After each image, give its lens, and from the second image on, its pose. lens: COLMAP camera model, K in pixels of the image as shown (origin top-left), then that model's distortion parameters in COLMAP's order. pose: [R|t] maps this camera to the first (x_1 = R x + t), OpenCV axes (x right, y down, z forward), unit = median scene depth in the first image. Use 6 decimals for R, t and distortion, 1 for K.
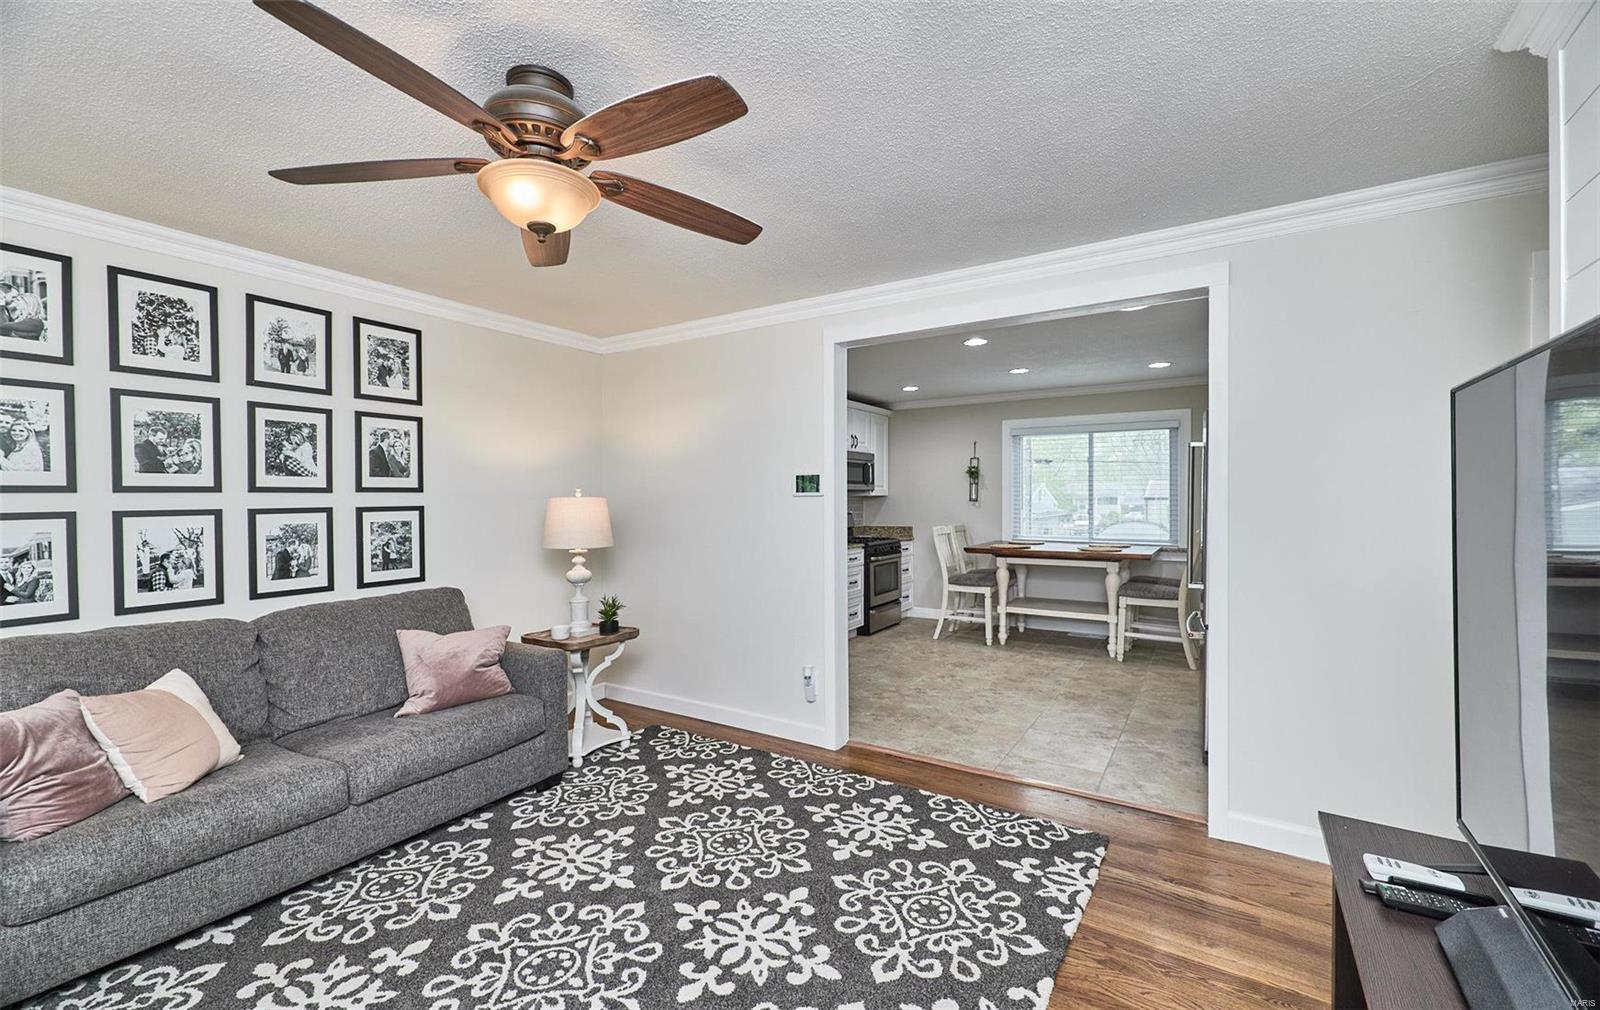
lens RADIAL K [[661.9, 0, 800.0], [0, 661.9, 505.0], [0, 0, 1]] dist [0.001957, -0.000028]
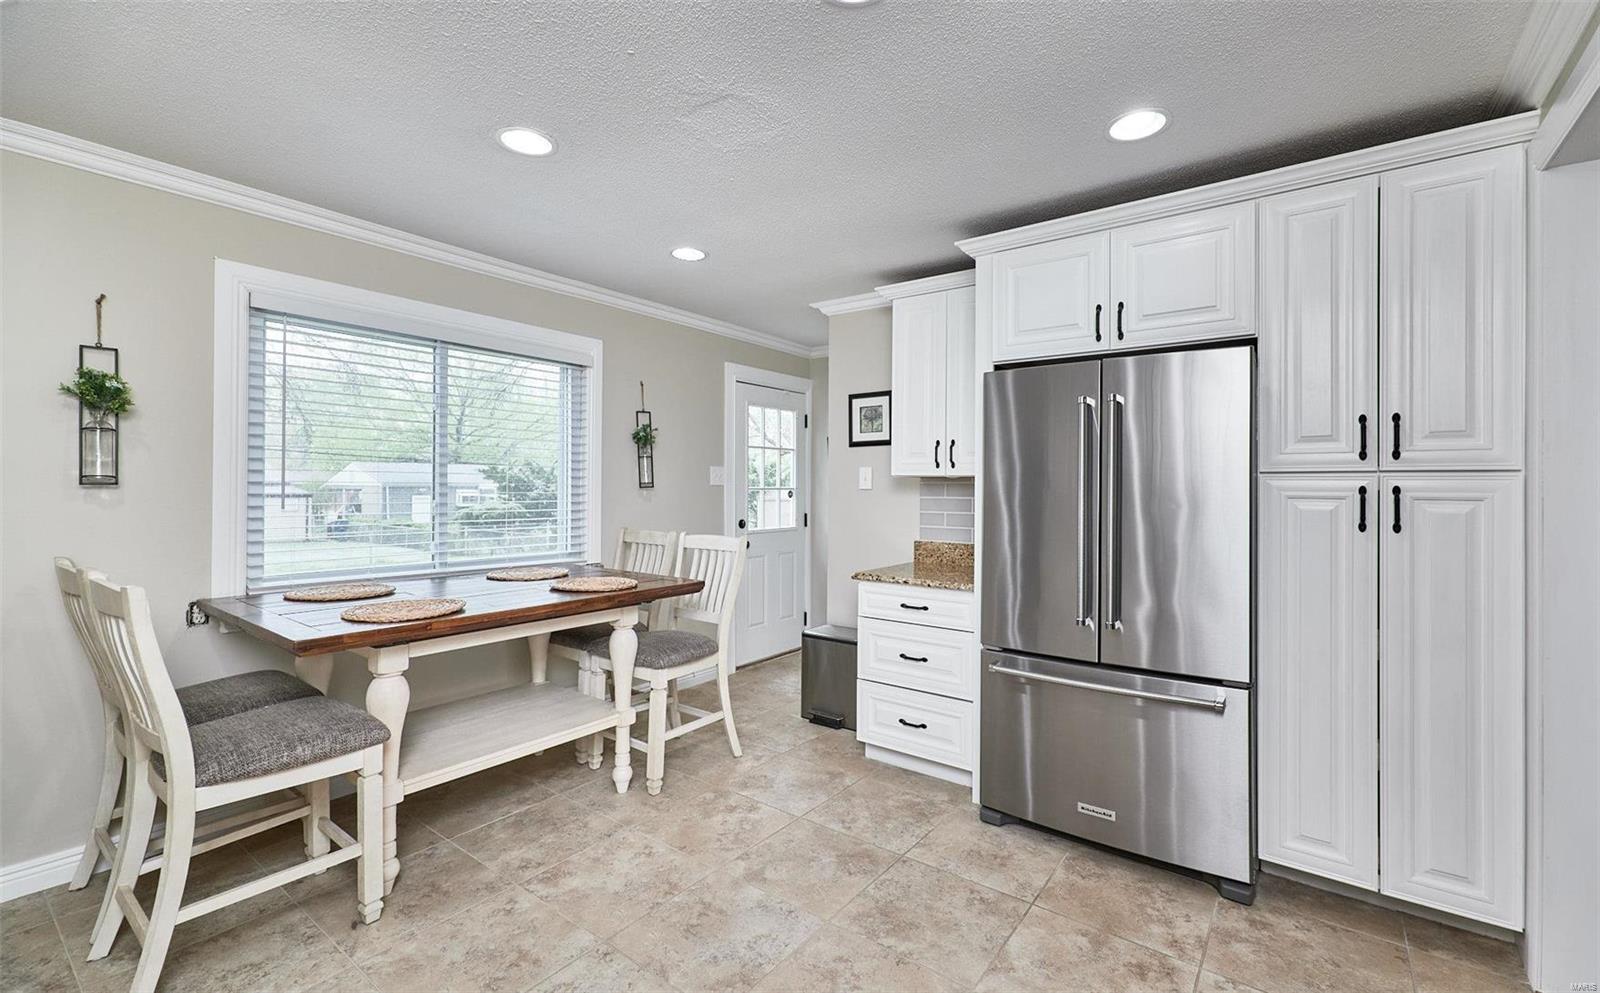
lens RADIAL K [[677.3, 0, 809.7], [0, 677.3, 481.9], [0, 0, 1]] dist [0.003885, 0.000727]
pose [[0.069406, 0.012693, 0.997508, -0.087748], [0.000867, 0.999918, -0.012784, -0.007270], [-0.997588, 0.001752, 0.069390, 1.686288]]
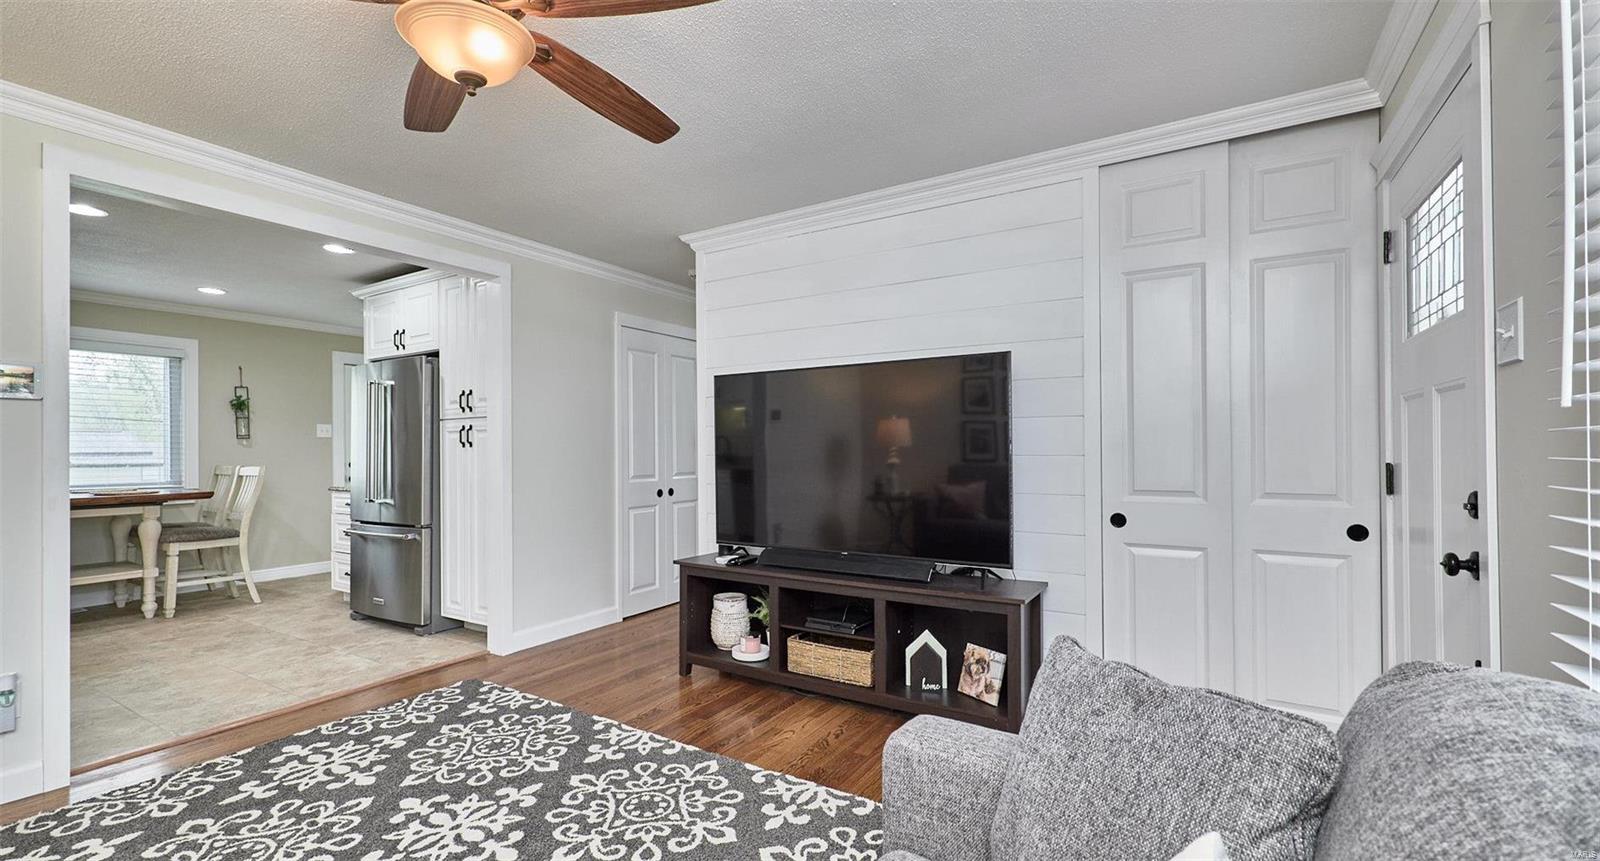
lens RADIAL K [[655.0, 0, 809.5], [0, 655.0, 441.7], [0, 0, 1]] dist [0.002080, 0.000243]
pose [[-0.026210, 0.017548, 0.999502, -0.817062], [0.019518, 0.999664, -0.017039, 0.069136], [-0.999466, 0.019062, -0.026544, 0.353254]]
